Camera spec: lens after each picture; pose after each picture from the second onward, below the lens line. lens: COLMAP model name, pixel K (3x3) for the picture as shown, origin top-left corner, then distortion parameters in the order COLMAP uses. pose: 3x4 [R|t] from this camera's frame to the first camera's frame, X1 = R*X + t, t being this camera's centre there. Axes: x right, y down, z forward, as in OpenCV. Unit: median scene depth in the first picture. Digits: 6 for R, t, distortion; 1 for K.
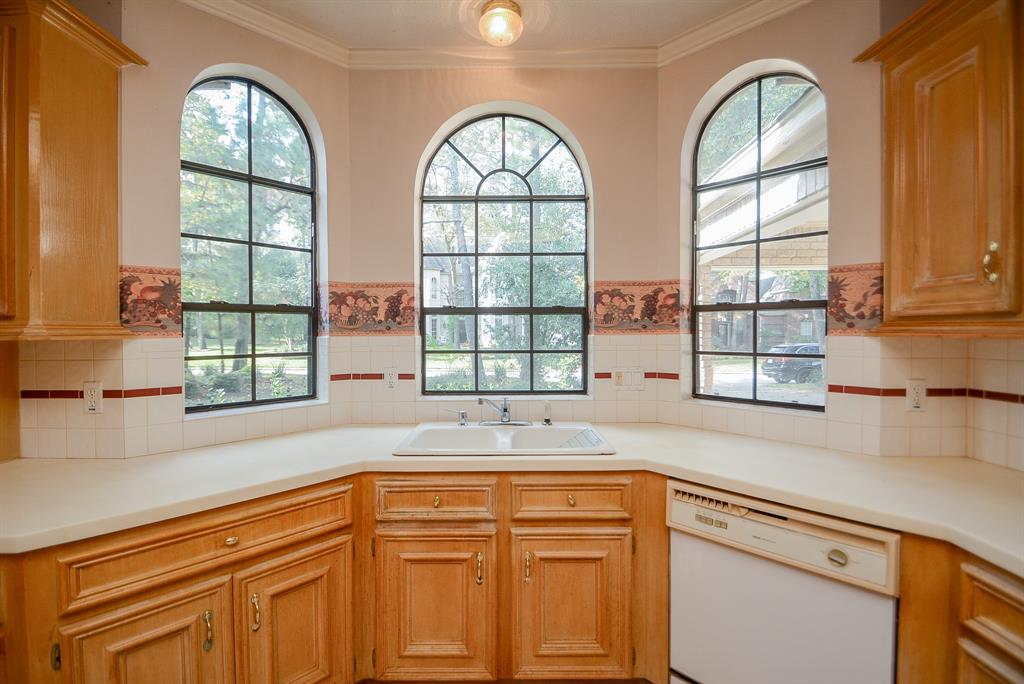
lens RADIAL K [[450.3, 0, 512.4], [0, 450.3, 332.8], [0, 0, 1]] dist [0.000888, 0.000201]
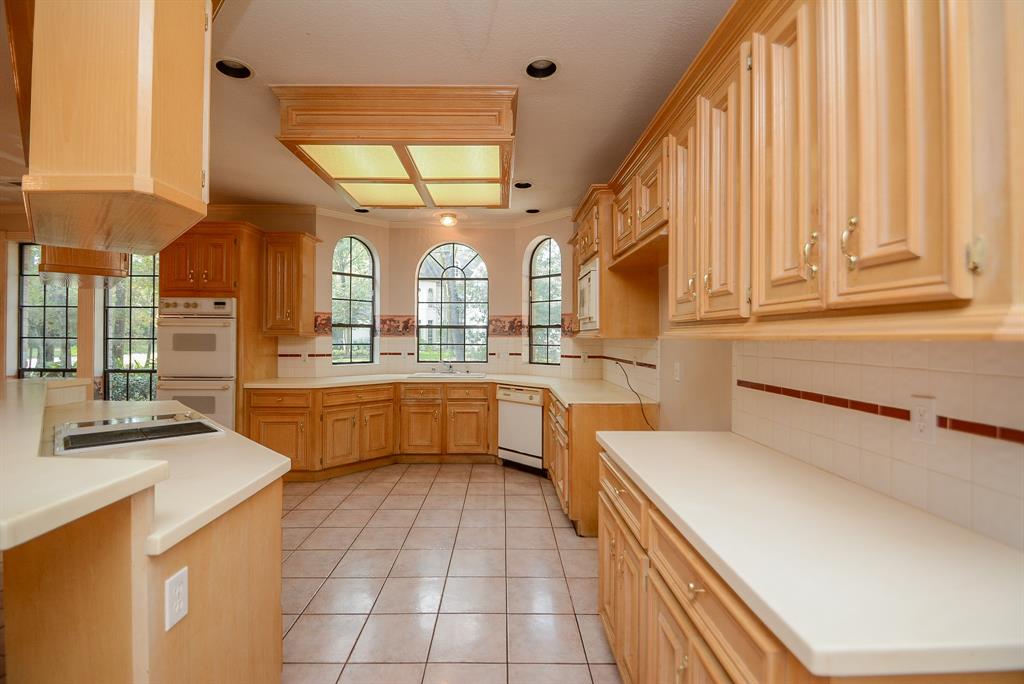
lens RADIAL K [[450.3, 0, 512.4], [0, 450.3, 332.8], [0, 0, 1]] dist [0.000888, 0.000201]
pose [[0.999961, 0.008120, 0.003544, 0.305494], [-0.008058, 0.999820, -0.017169, 0.021207], [-0.003682, 0.017140, 0.999846, -1.448905]]
